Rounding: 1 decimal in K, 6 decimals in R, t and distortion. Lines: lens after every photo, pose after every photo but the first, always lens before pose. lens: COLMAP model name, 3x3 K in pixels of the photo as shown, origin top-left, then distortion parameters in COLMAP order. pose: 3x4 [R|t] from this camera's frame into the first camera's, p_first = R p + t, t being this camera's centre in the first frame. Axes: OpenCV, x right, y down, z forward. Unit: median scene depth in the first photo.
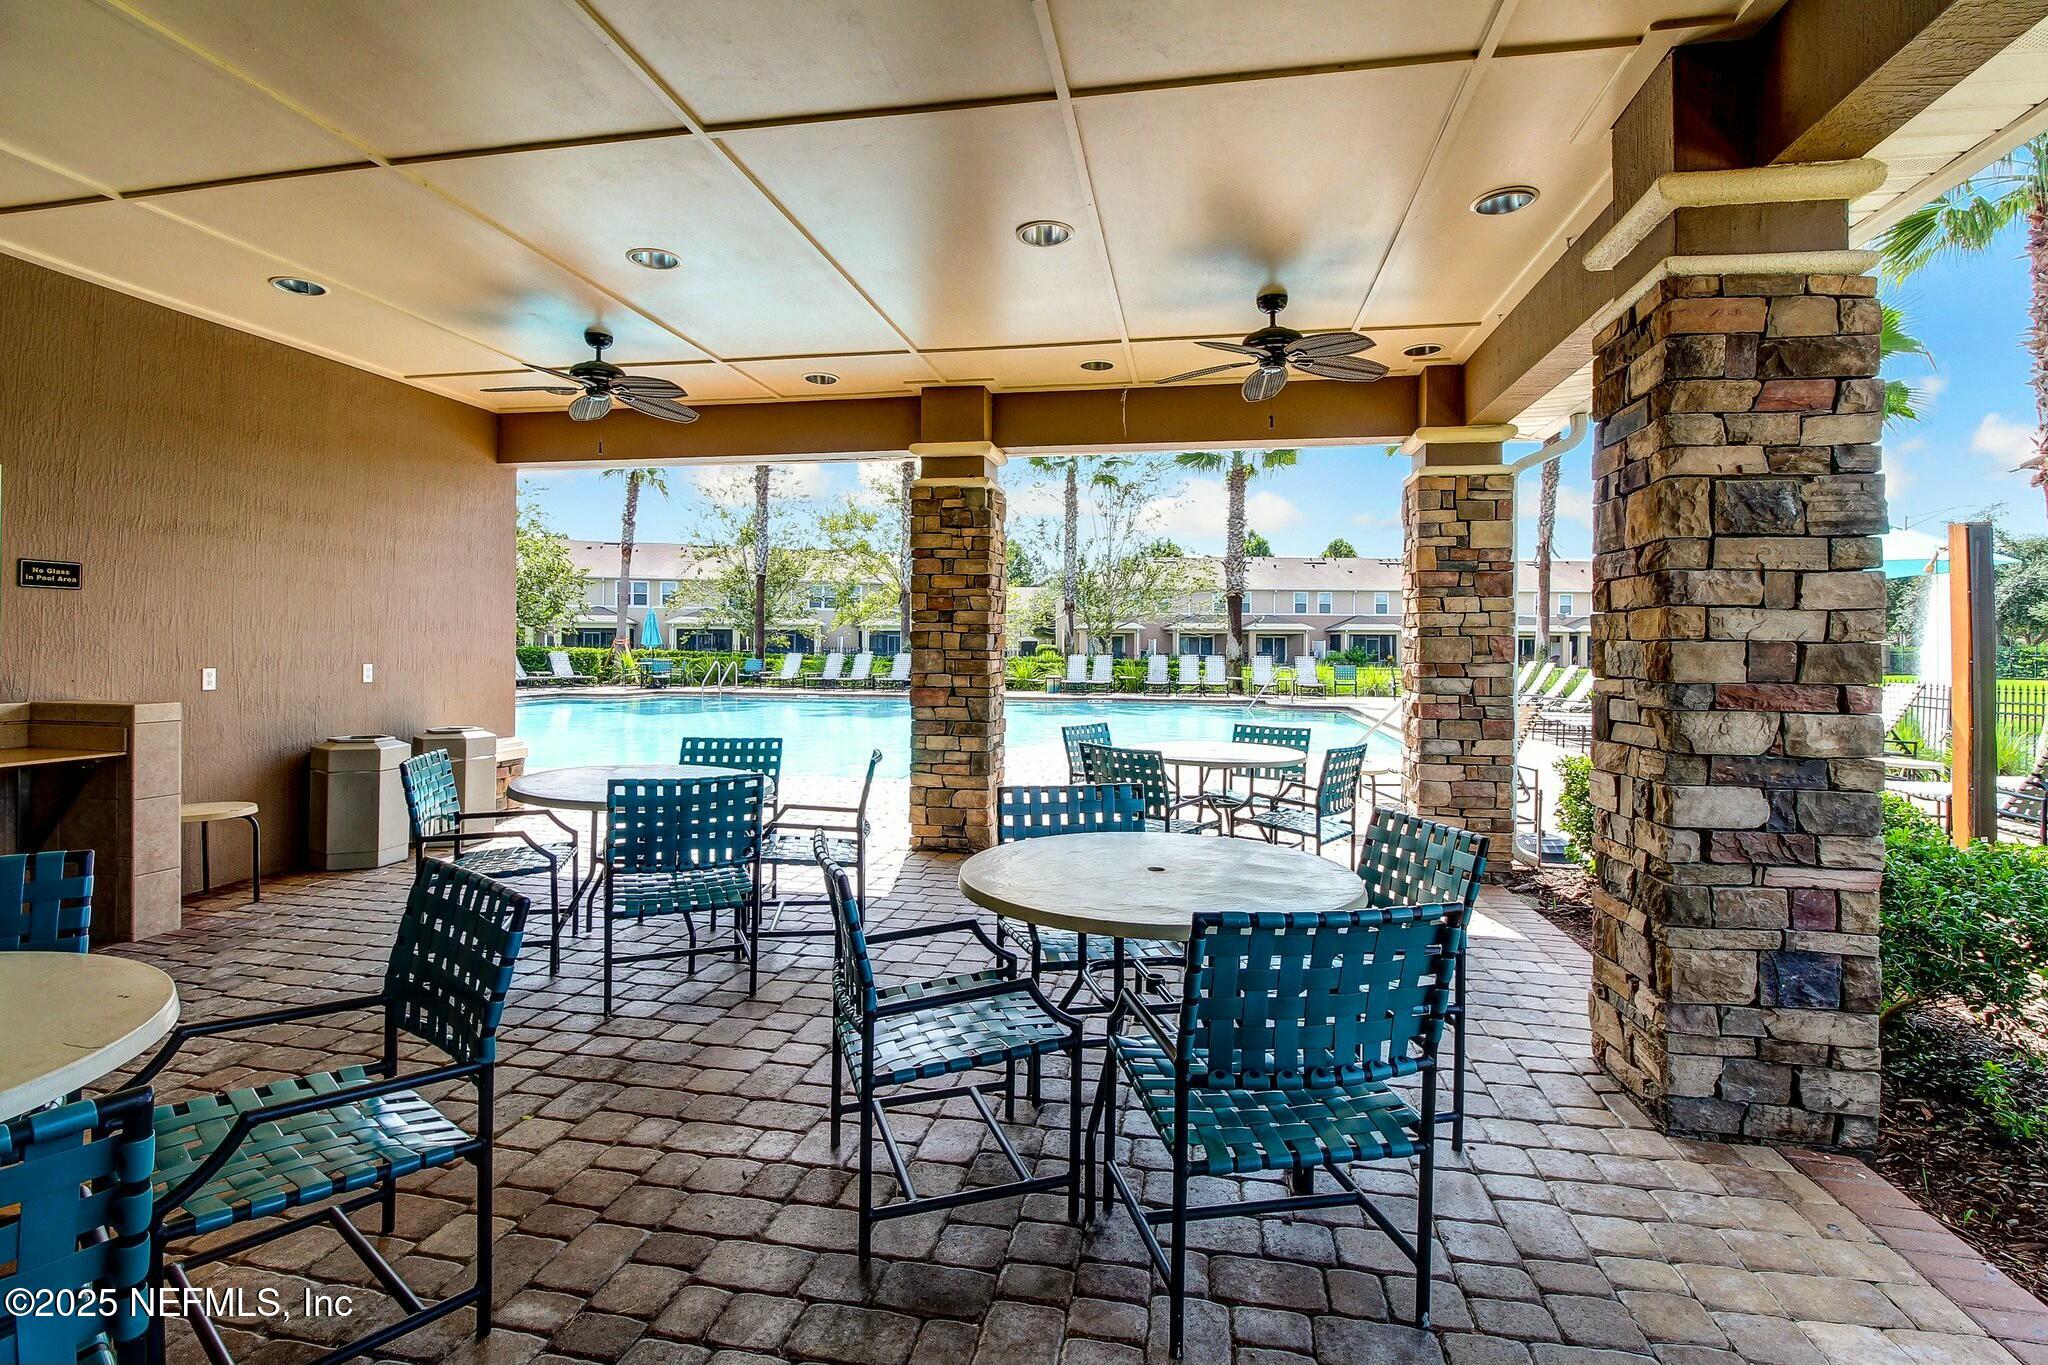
lens RADIAL K [[991.8, 0, 1015.7], [0, 991.8, 664.6], [0, 0, 1]] dist [-0.001197, -0.000635]
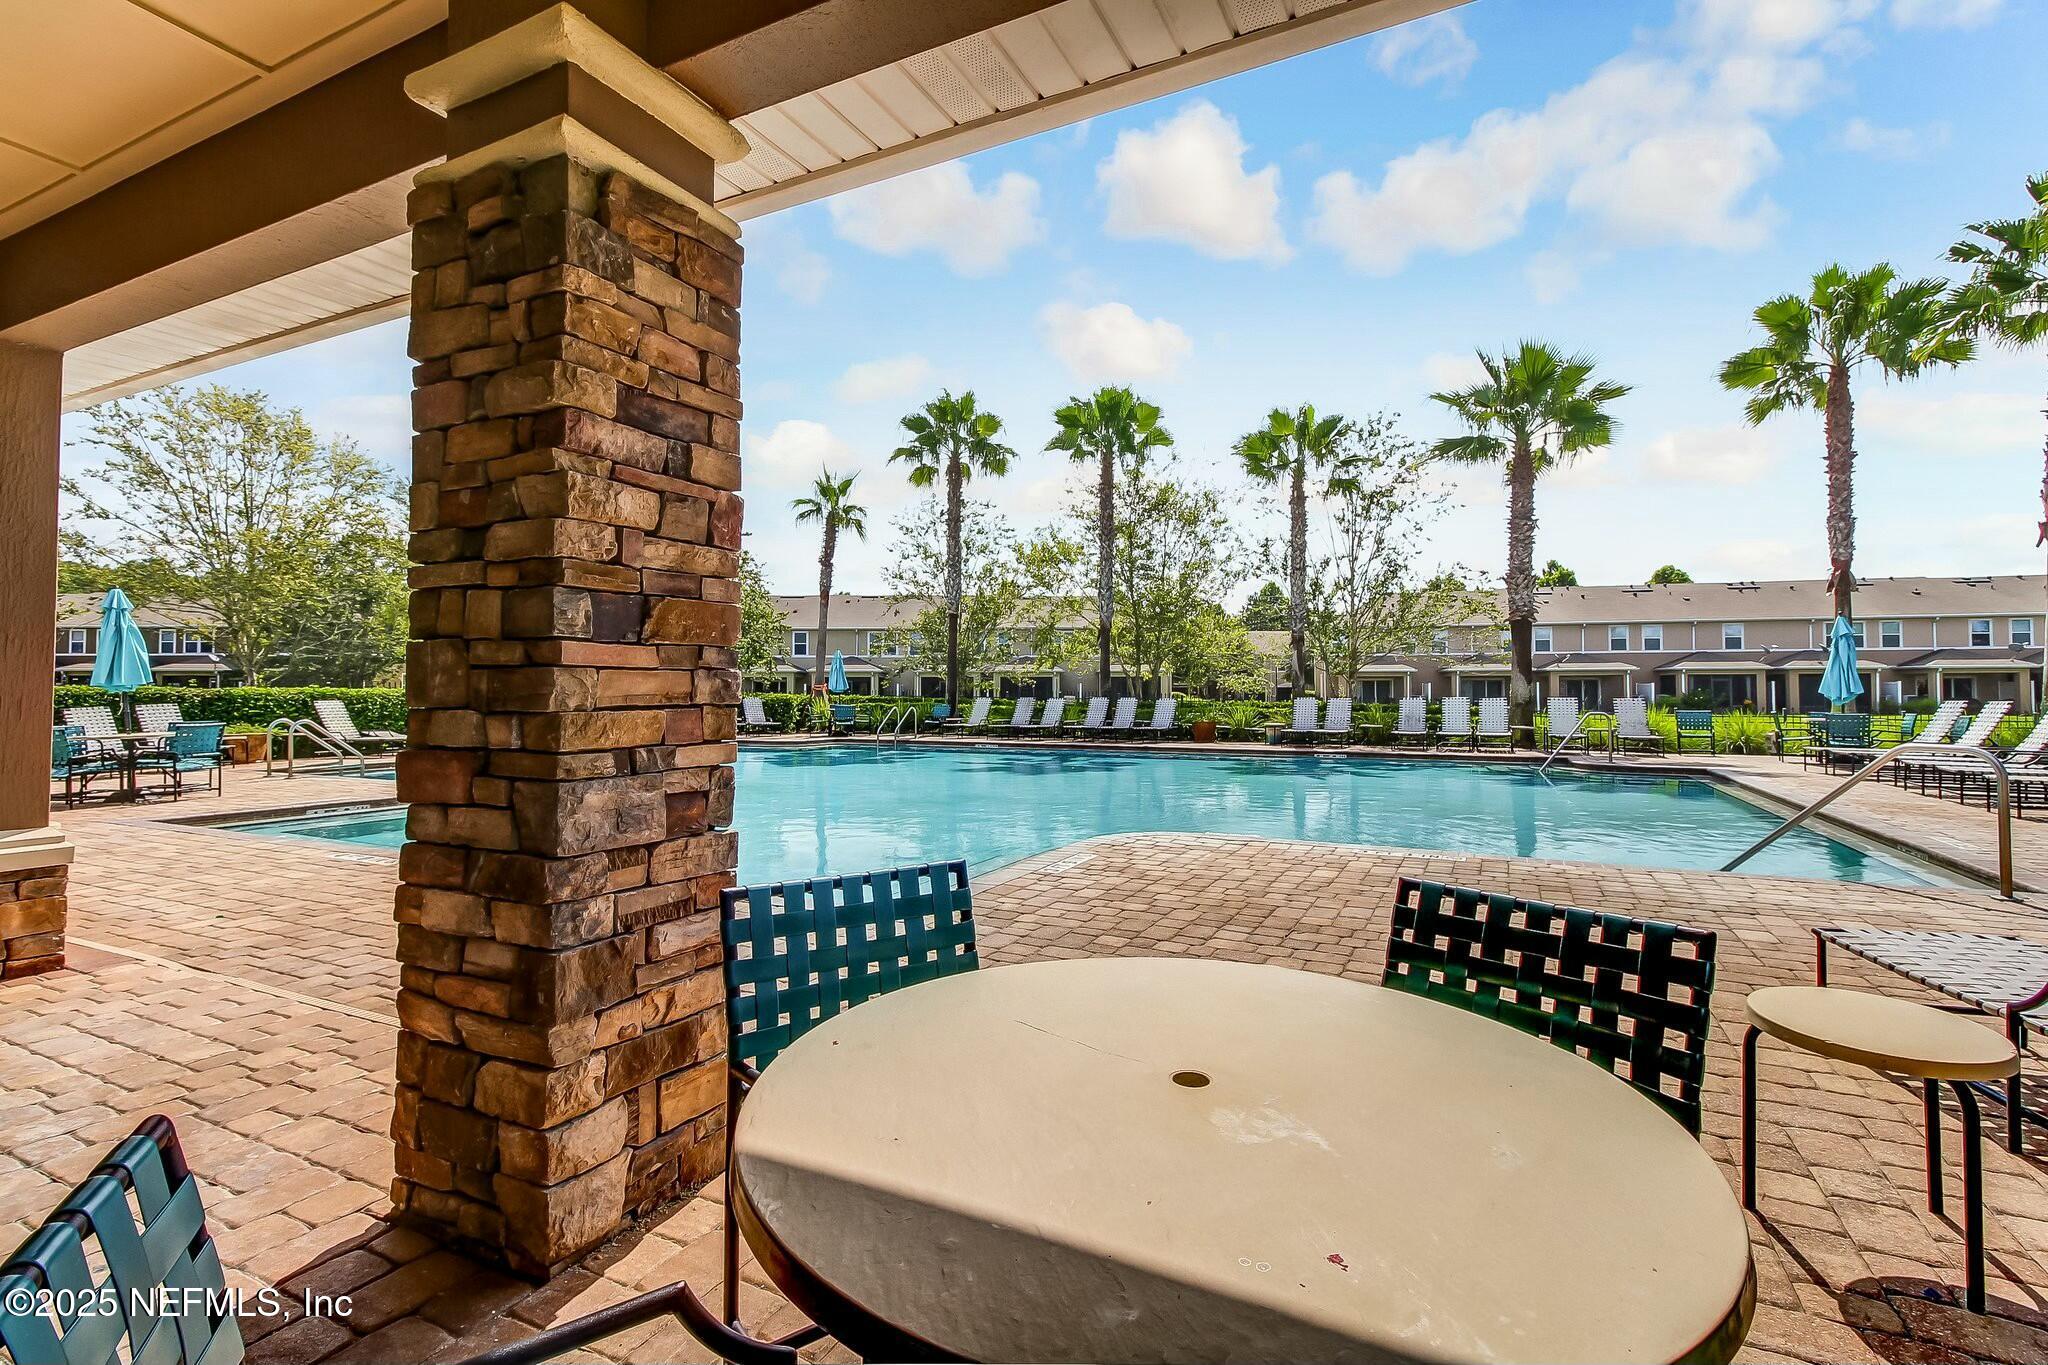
lens RADIAL K [[928.7, 0, 1024.0], [0, 928.7, 682.5], [0, 0, 1]] dist [0.019164, -0.000155]
pose [[0.959434, -0.010529, -0.281738, 0.054974], [0.001138, 0.999439, -0.033474, 0.002965], [0.281932, 0.031795, 0.958907, 0.200122]]
